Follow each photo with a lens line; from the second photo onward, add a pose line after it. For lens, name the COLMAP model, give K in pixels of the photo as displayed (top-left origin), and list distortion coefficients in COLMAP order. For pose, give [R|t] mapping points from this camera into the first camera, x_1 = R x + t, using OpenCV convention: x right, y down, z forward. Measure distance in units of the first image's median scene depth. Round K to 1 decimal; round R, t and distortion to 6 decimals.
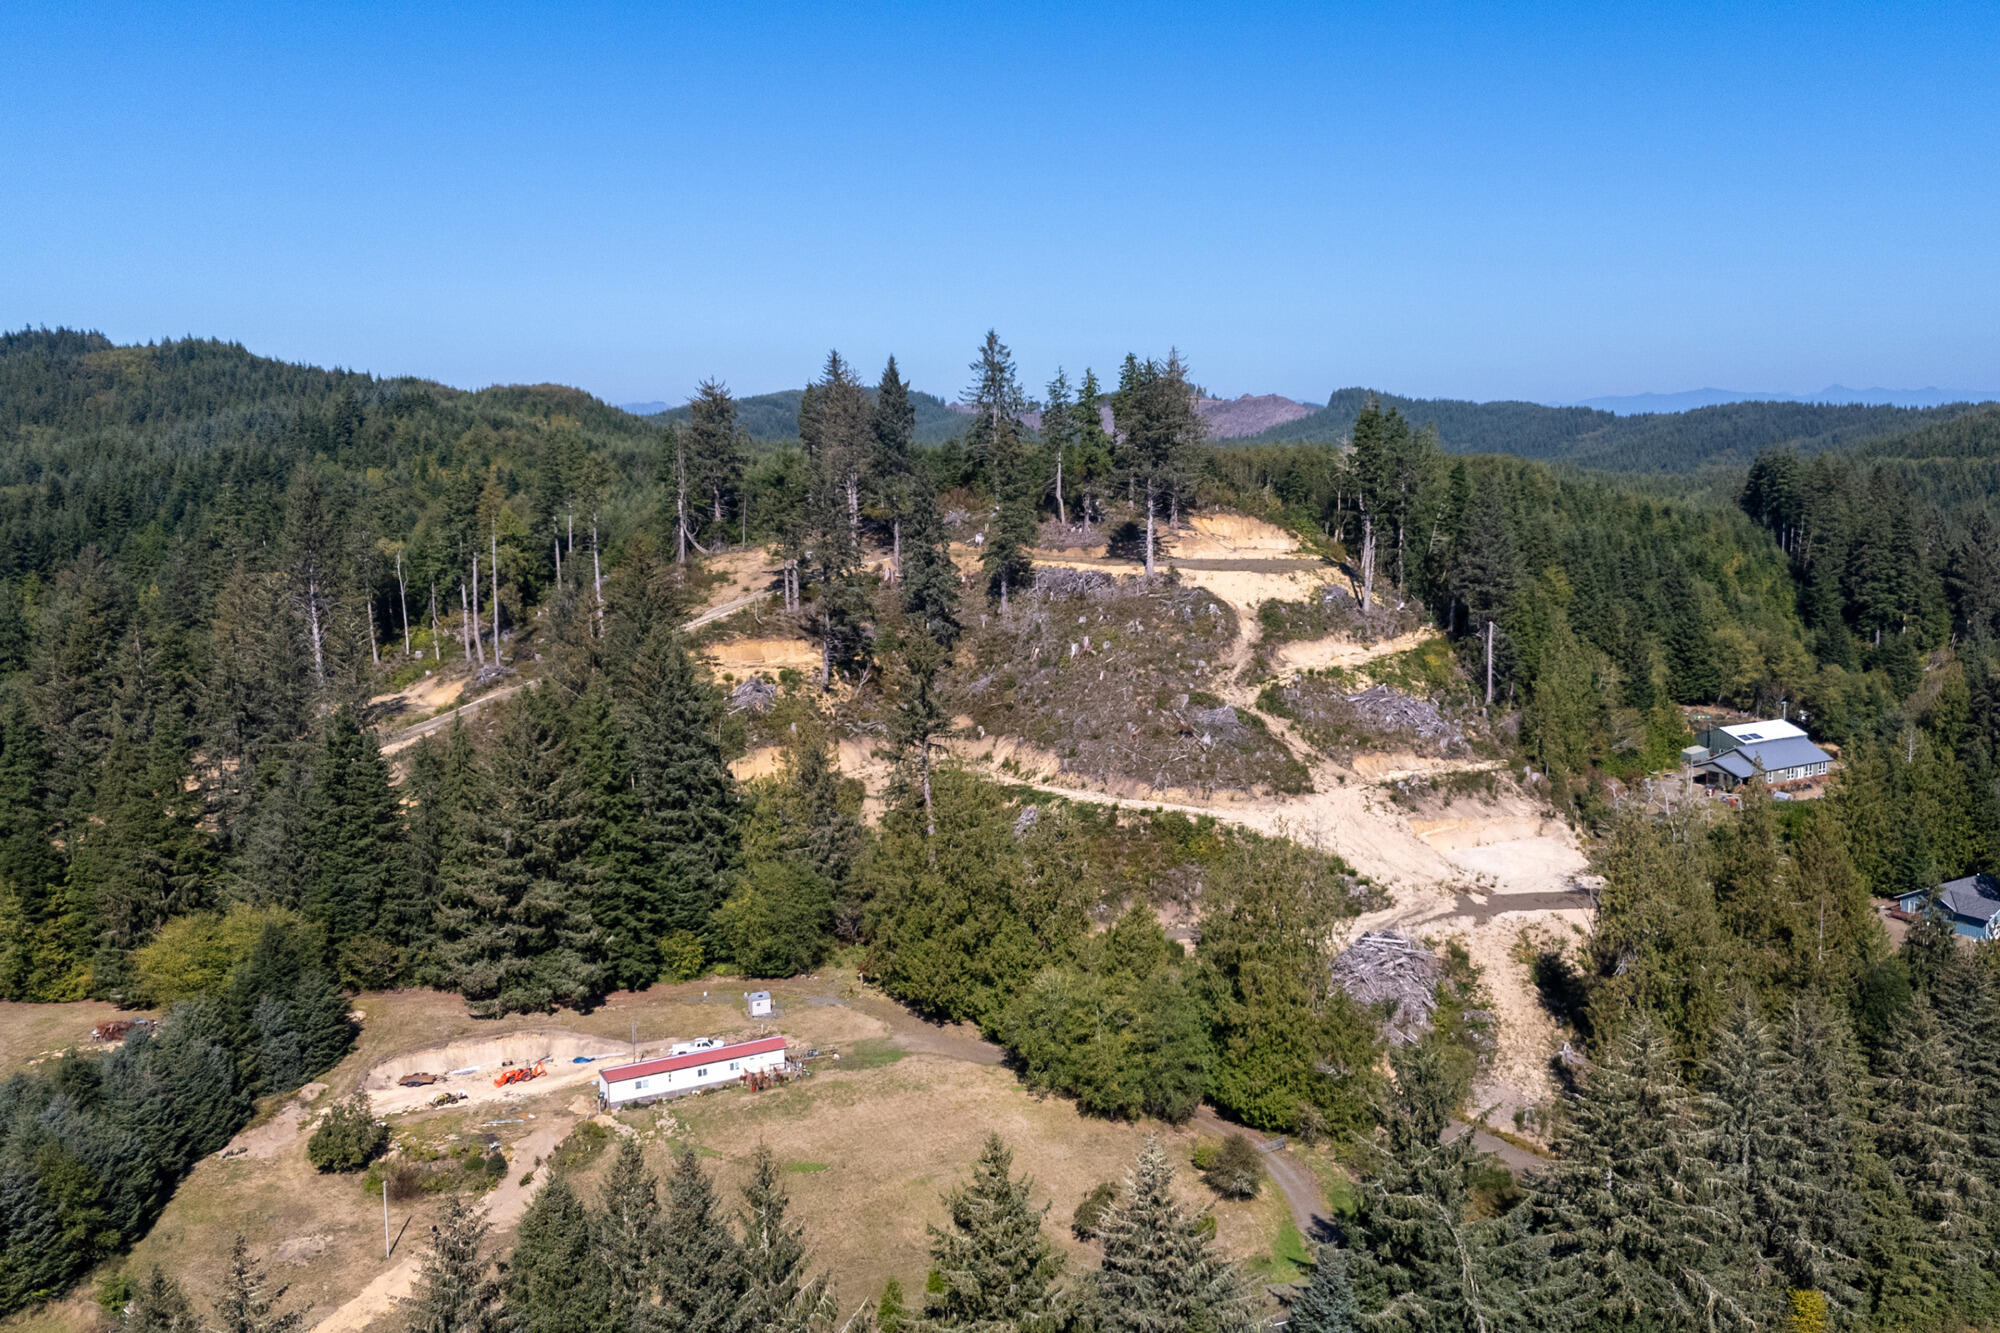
lens RADIAL K [[1506.3, 0, 1000.0], [0, 1506.3, 666.5], [0, 0, 1]] dist [0.130919, -0.202722]
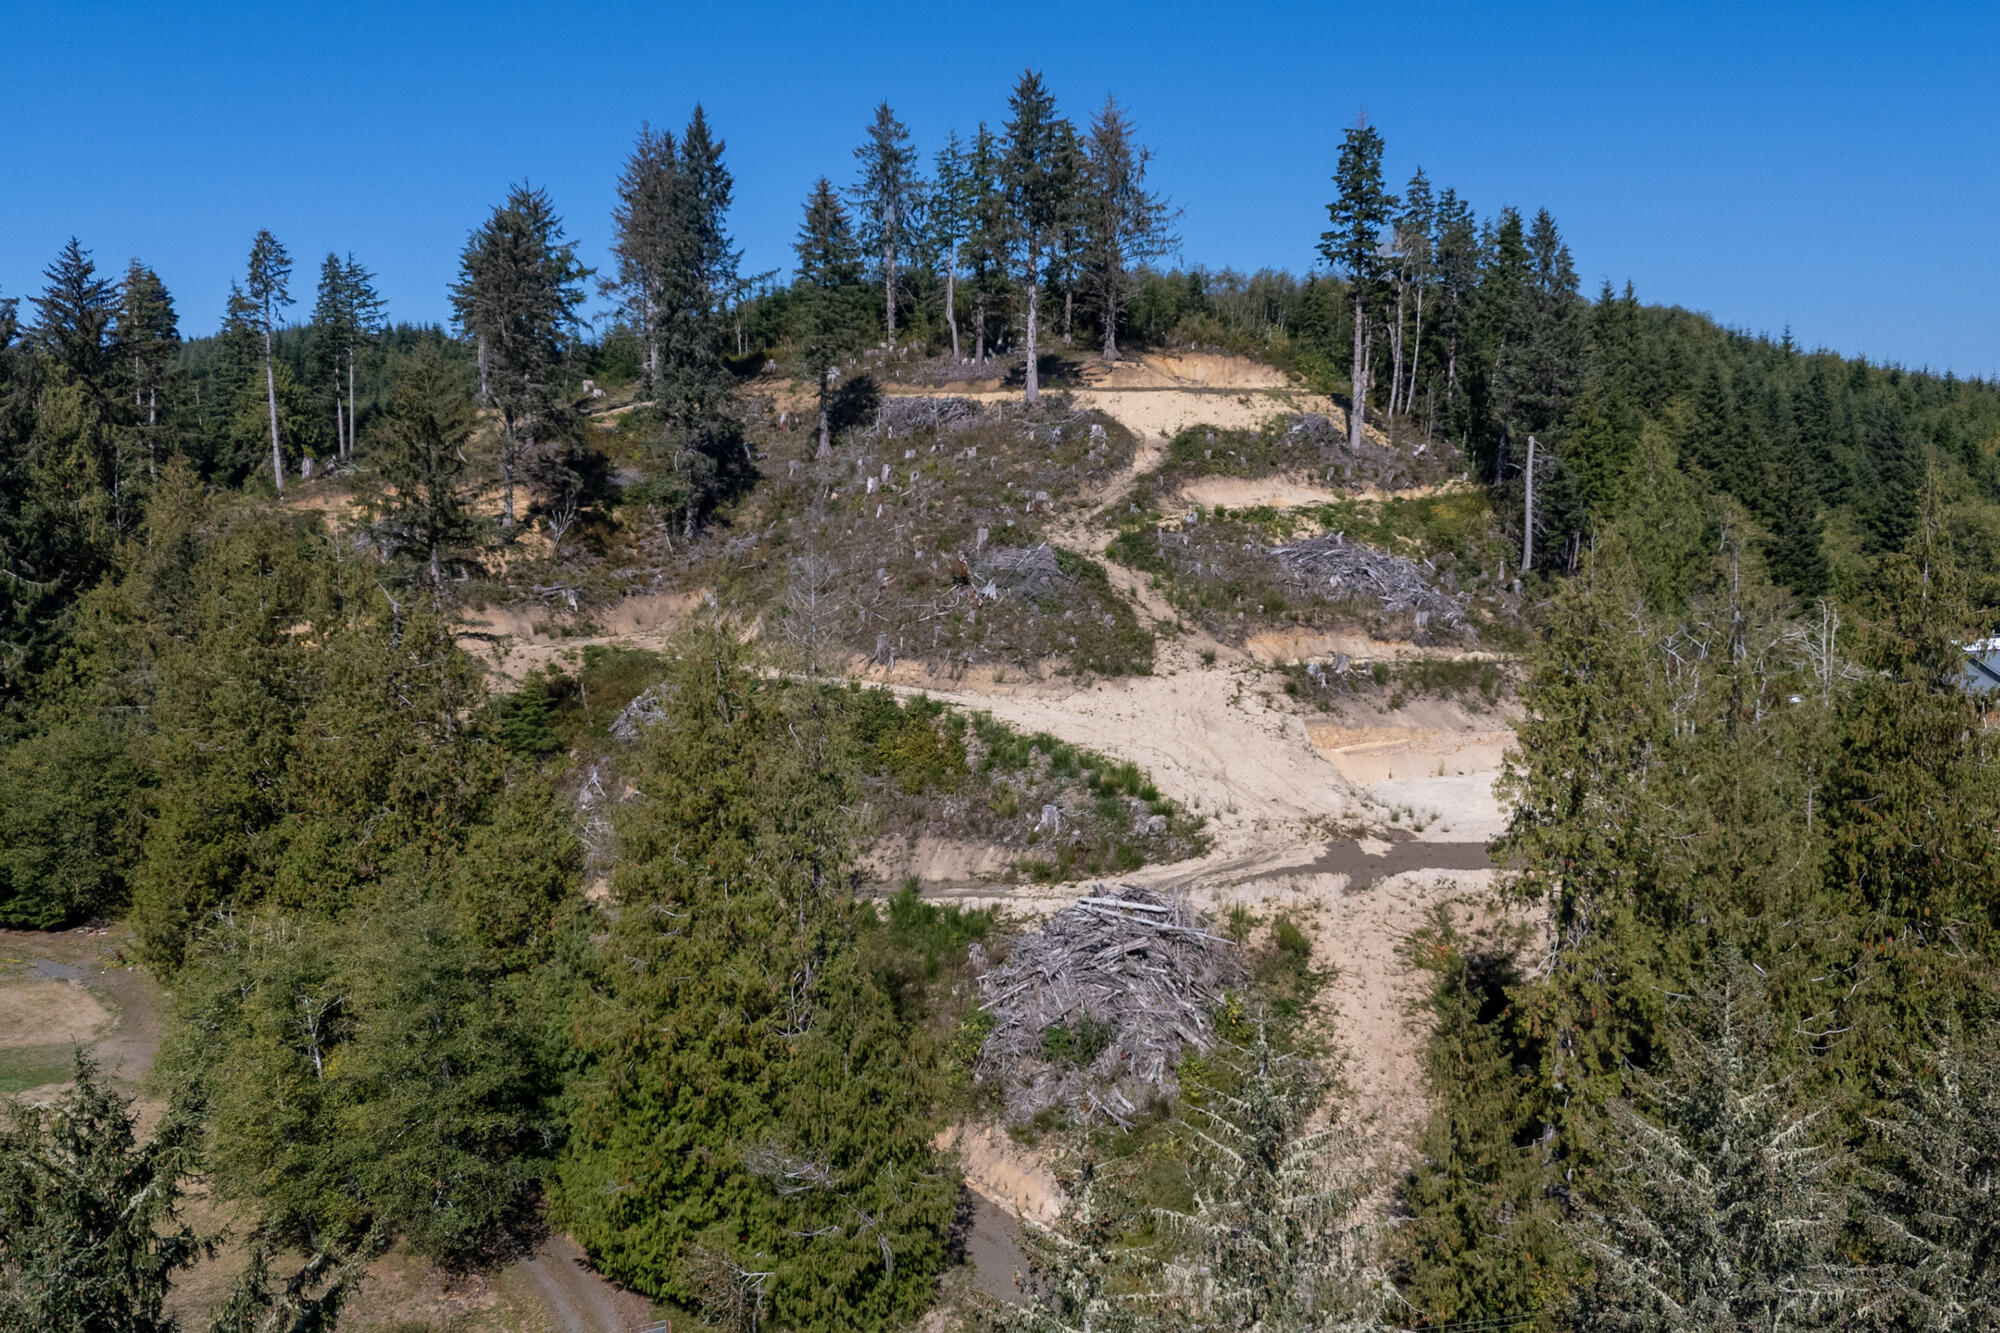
lens RADIAL K [[1506.3, 0, 1000.0], [0, 1506.3, 666.5], [0, 0, 1]] dist [0.130919, -0.202722]
pose [[0.988153, 0.022259, -0.151846, 0.227965], [-0.027732, 0.999036, -0.034022, 0.096805], [0.150943, 0.037829, 0.987818, 0.407983]]
